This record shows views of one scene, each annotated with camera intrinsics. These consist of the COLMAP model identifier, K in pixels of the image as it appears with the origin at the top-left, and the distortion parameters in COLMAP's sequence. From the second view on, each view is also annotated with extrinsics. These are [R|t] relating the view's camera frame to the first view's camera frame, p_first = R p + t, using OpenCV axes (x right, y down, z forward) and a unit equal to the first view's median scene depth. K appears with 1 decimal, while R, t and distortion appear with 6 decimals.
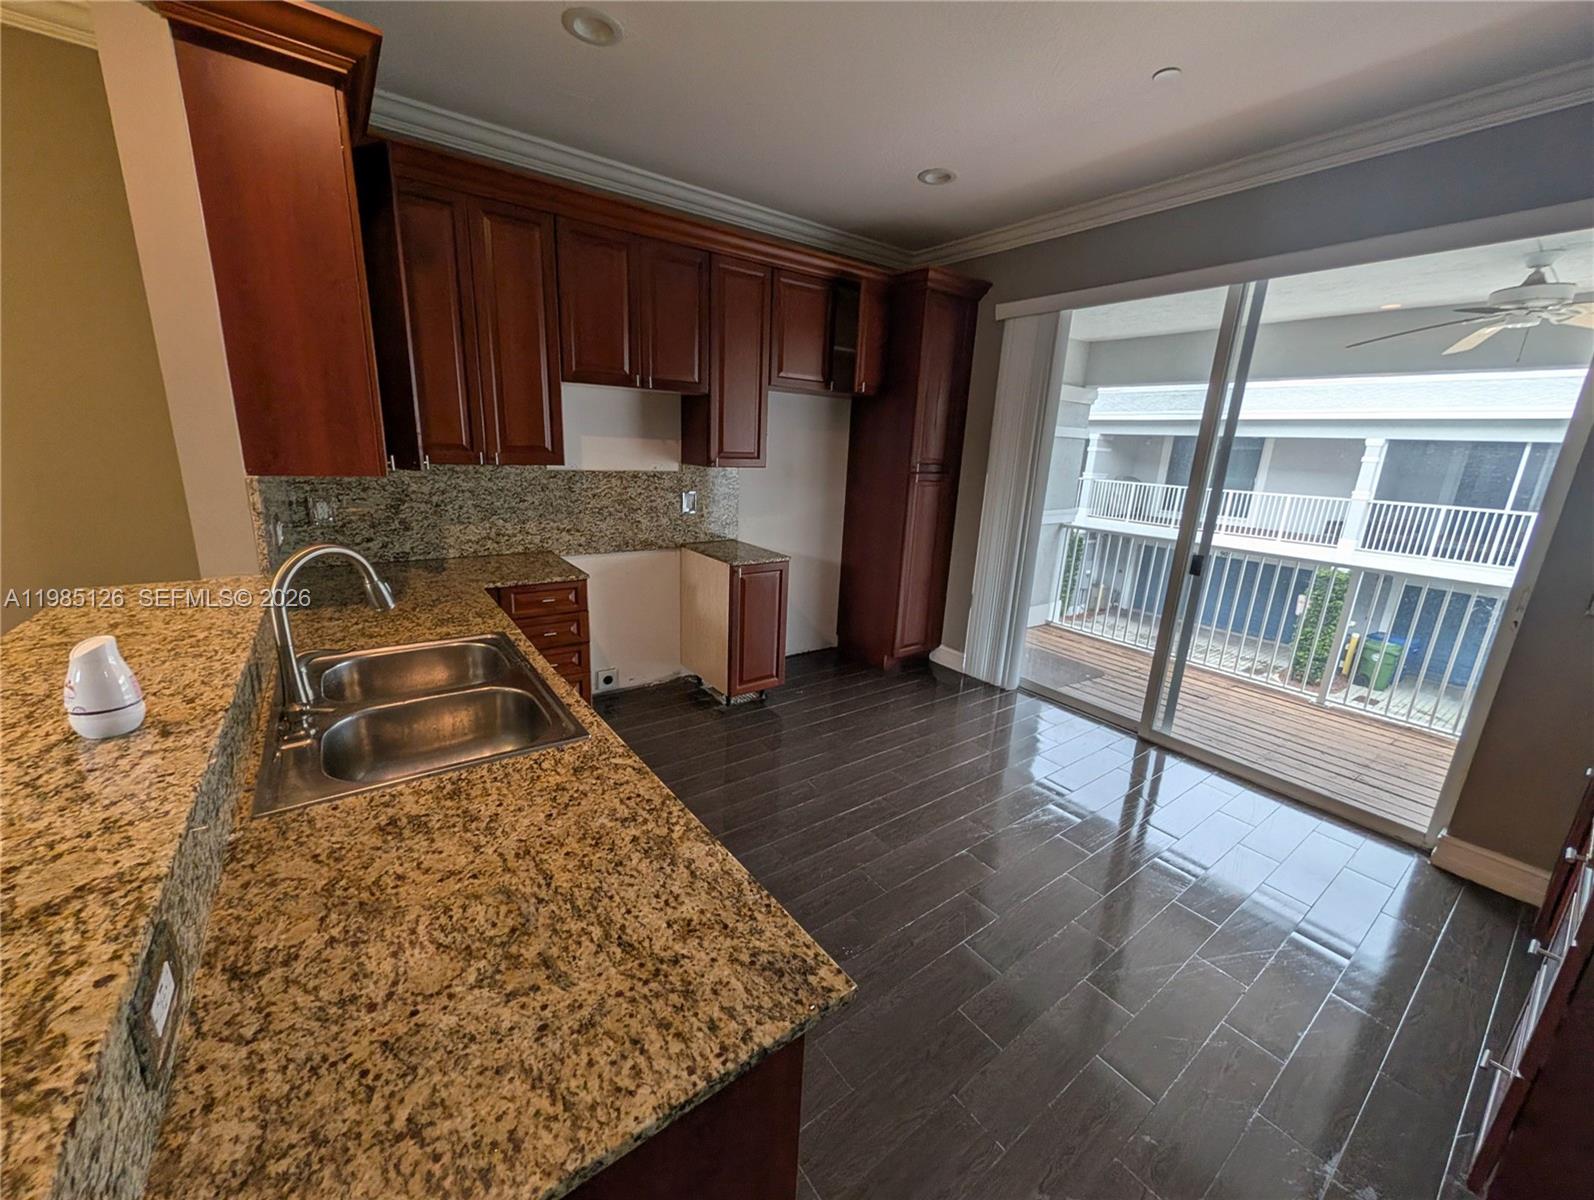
lens RADIAL K [[614.5, 0, 795.6], [0, 614.5, 598.3], [0, 0, 1]] dist [0.000205, 0.000550]
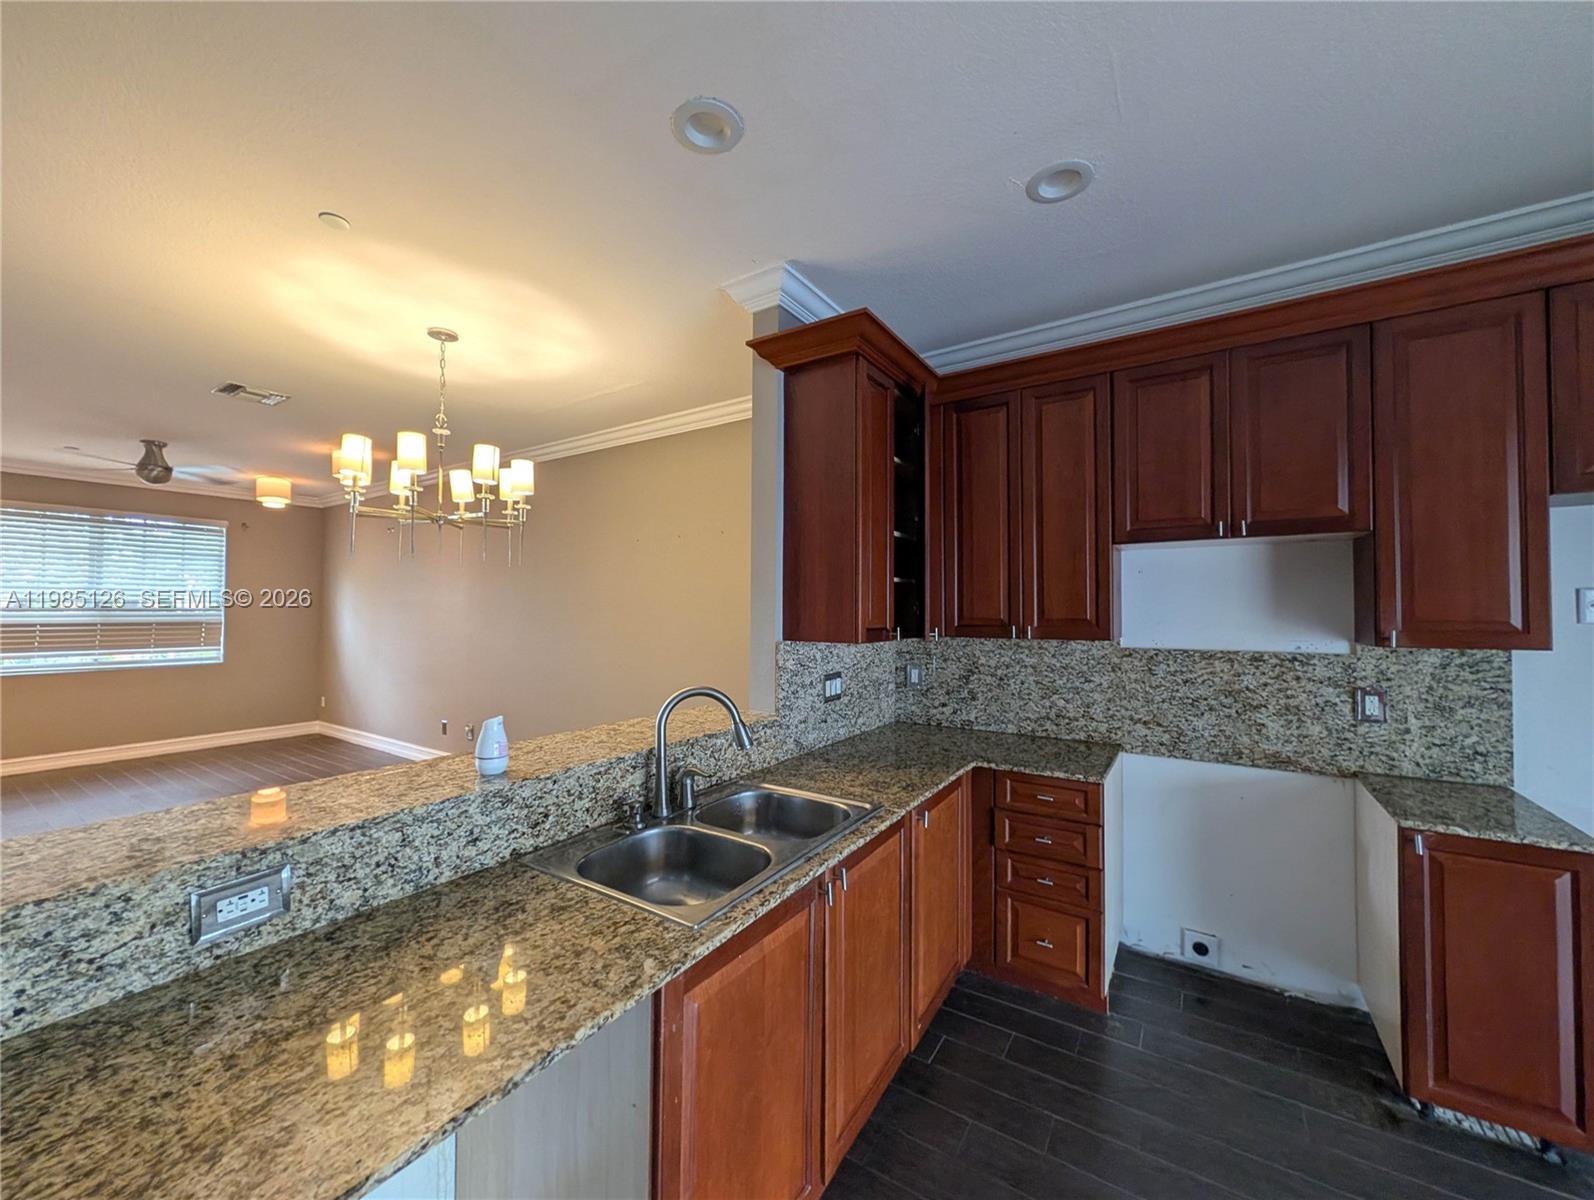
lens RADIAL K [[614.5, 0, 805.0], [0, 614.5, 600.3], [0, 0, 1]] dist [0.000205, 0.000550]
pose [[0.356513, -0.060014, -0.932361, 0.247459], [-0.218959, 0.964776, -0.145825, -0.056613], [0.908271, 0.256137, 0.330814, 0.331468]]
